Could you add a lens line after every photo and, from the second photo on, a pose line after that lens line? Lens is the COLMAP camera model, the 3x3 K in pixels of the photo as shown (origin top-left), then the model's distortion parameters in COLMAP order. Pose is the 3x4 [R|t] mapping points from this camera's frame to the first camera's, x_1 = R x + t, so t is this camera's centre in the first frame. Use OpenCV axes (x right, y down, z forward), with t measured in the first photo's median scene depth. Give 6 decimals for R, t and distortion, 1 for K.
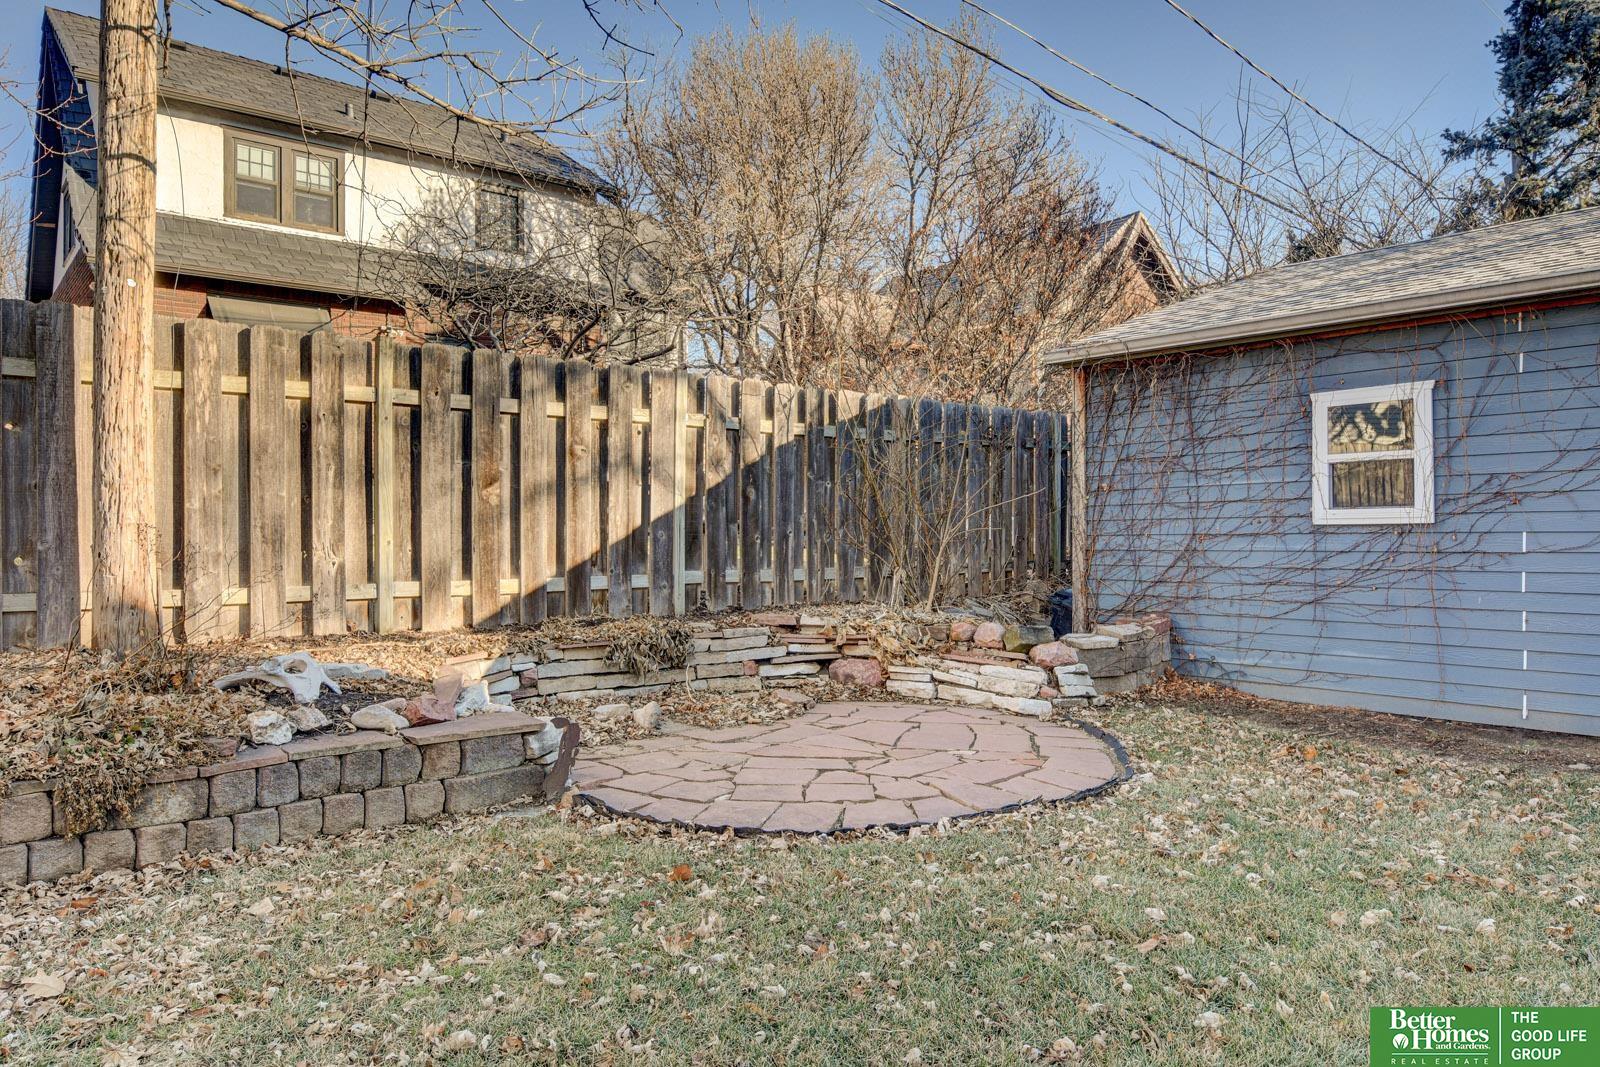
lens RADIAL K [[1066.8, 0, 746.1], [0, 1066.8, 526.2], [0, 0, 1]] dist [-0.007182, -0.002214]
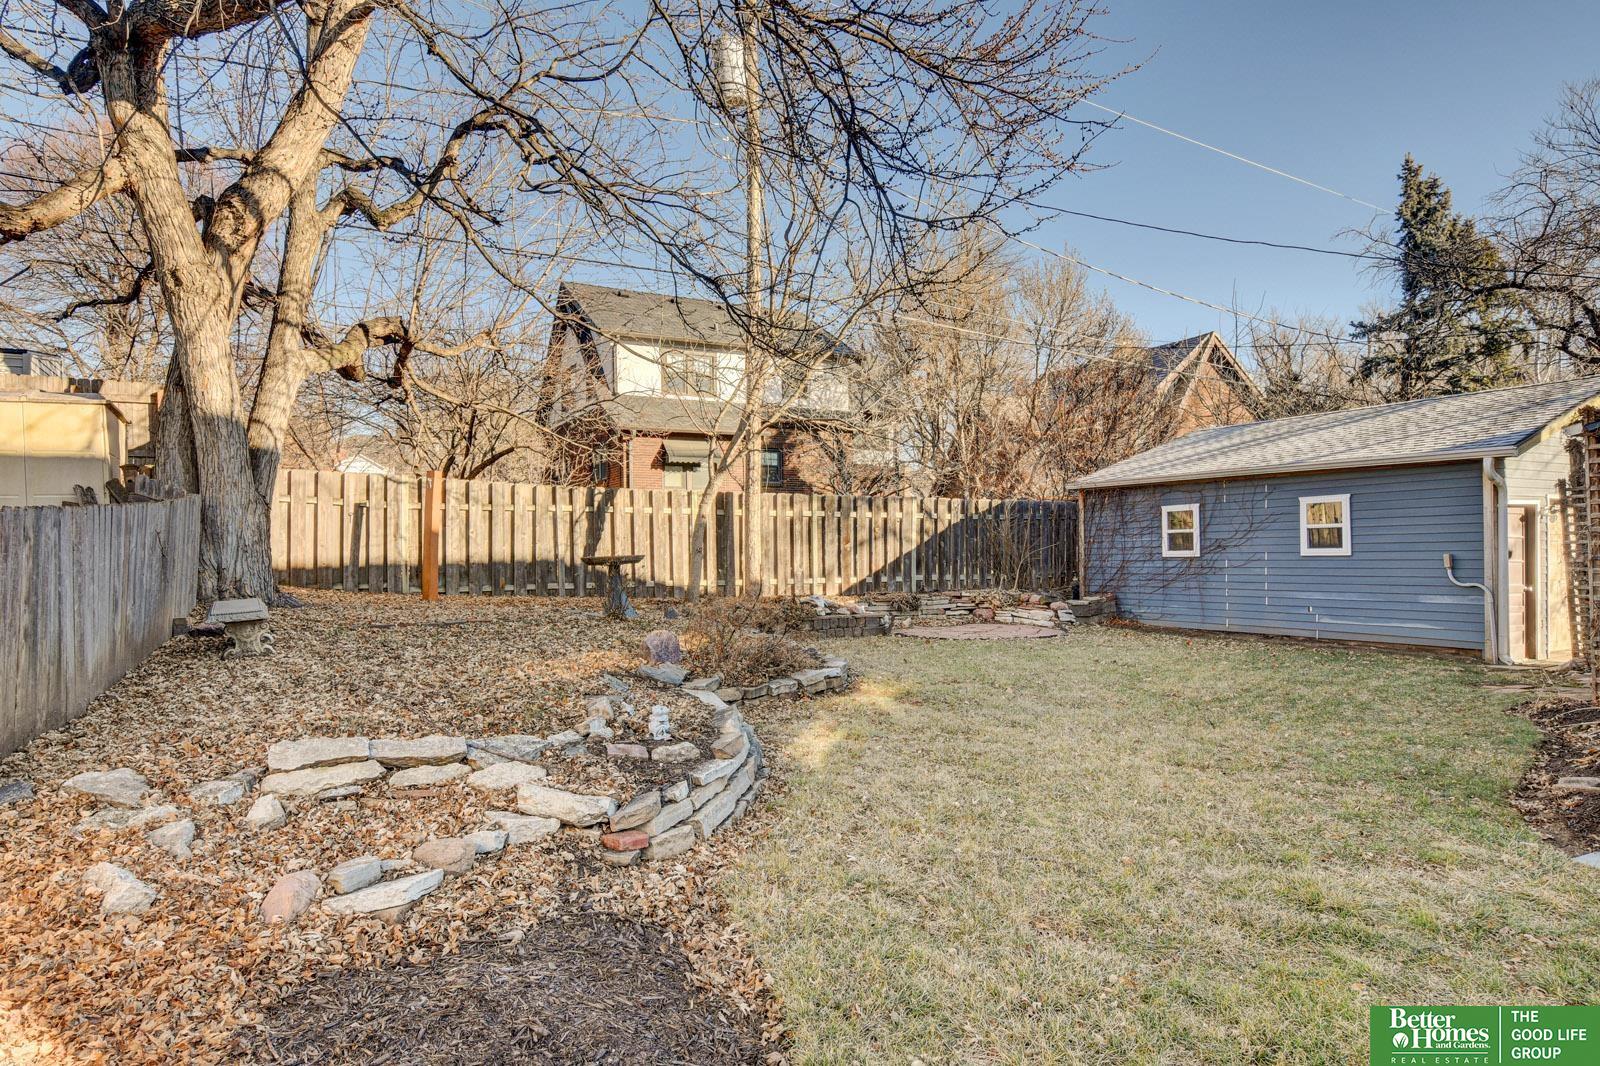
lens RADIAL K [[880.9, 0, 800.0], [0, 880.9, 533.0], [0, 0, 1]] dist [-0.003522, -0.001836]
pose [[0.988504, -0.006143, -0.151067, -0.013230], [0.003244, 0.999806, -0.019430, -0.019279], [0.151157, 0.018716, 0.988333, -1.161069]]
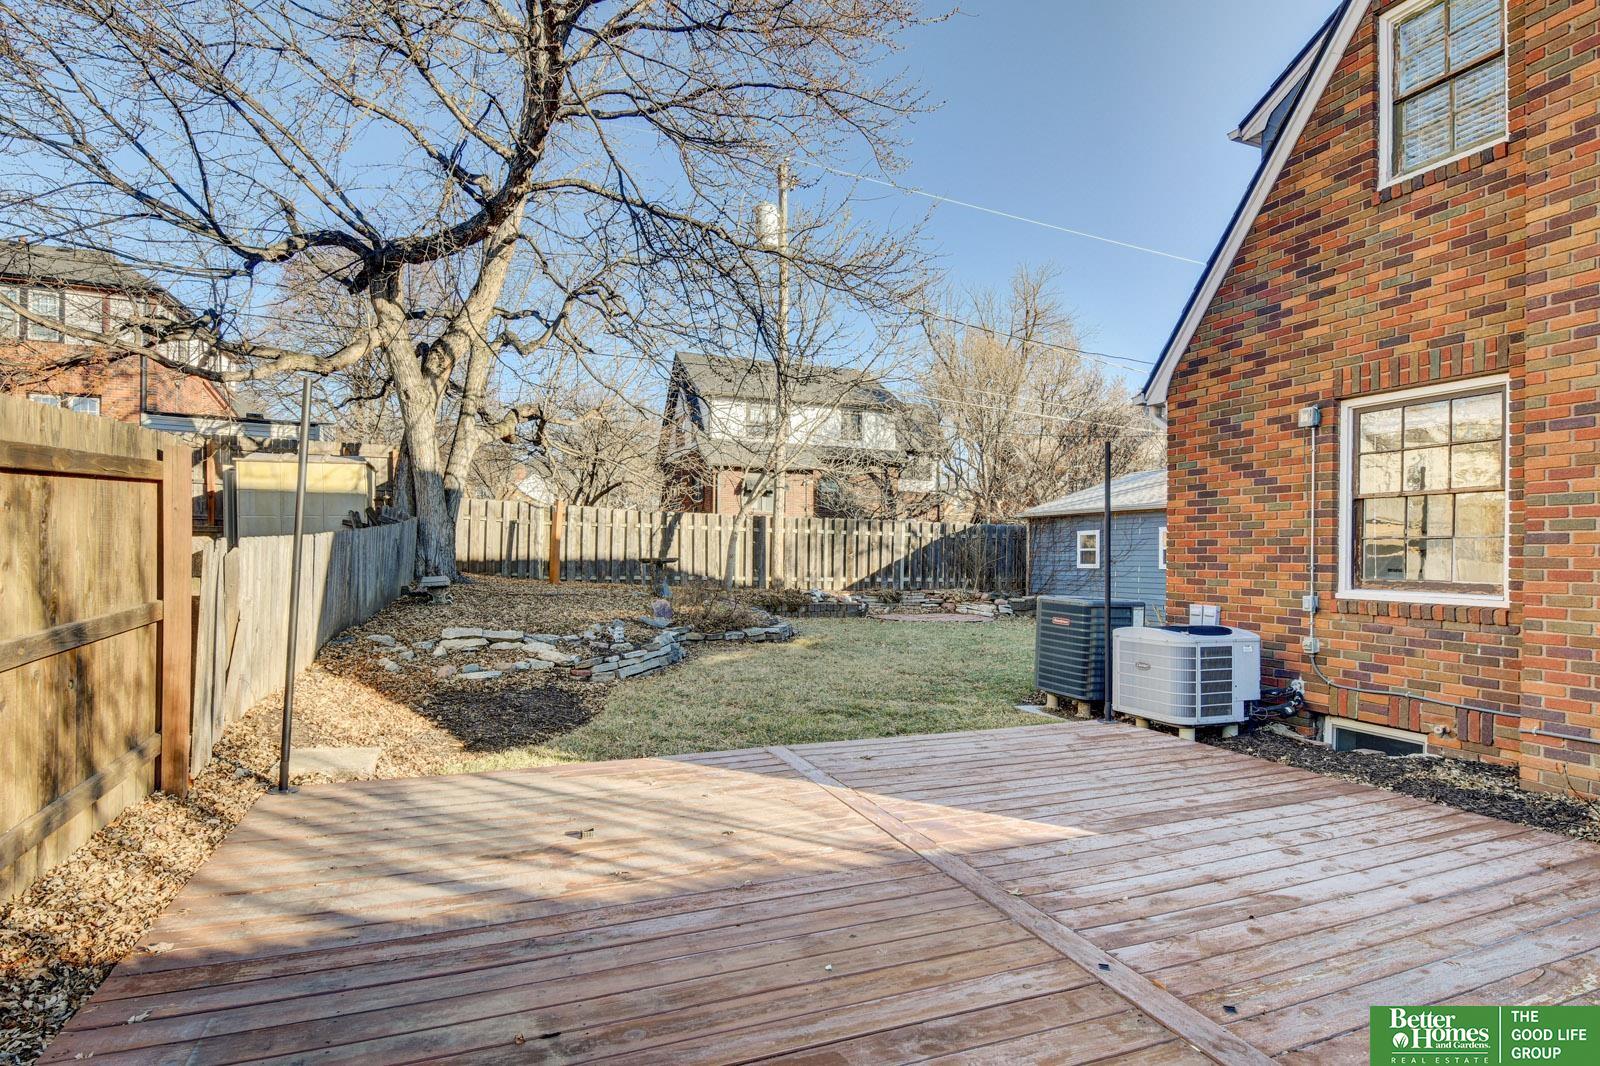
lens RADIAL K [[755.6, 0, 827.3], [0, 755.6, 539.6], [0, 0, 1]] dist [0.002035, 0.000207]
pose [[0.968918, 0.012840, -0.247047, 0.323947], [-0.019214, 0.999541, -0.023406, -0.020122], [0.246633, 0.027425, 0.968721, -1.530062]]
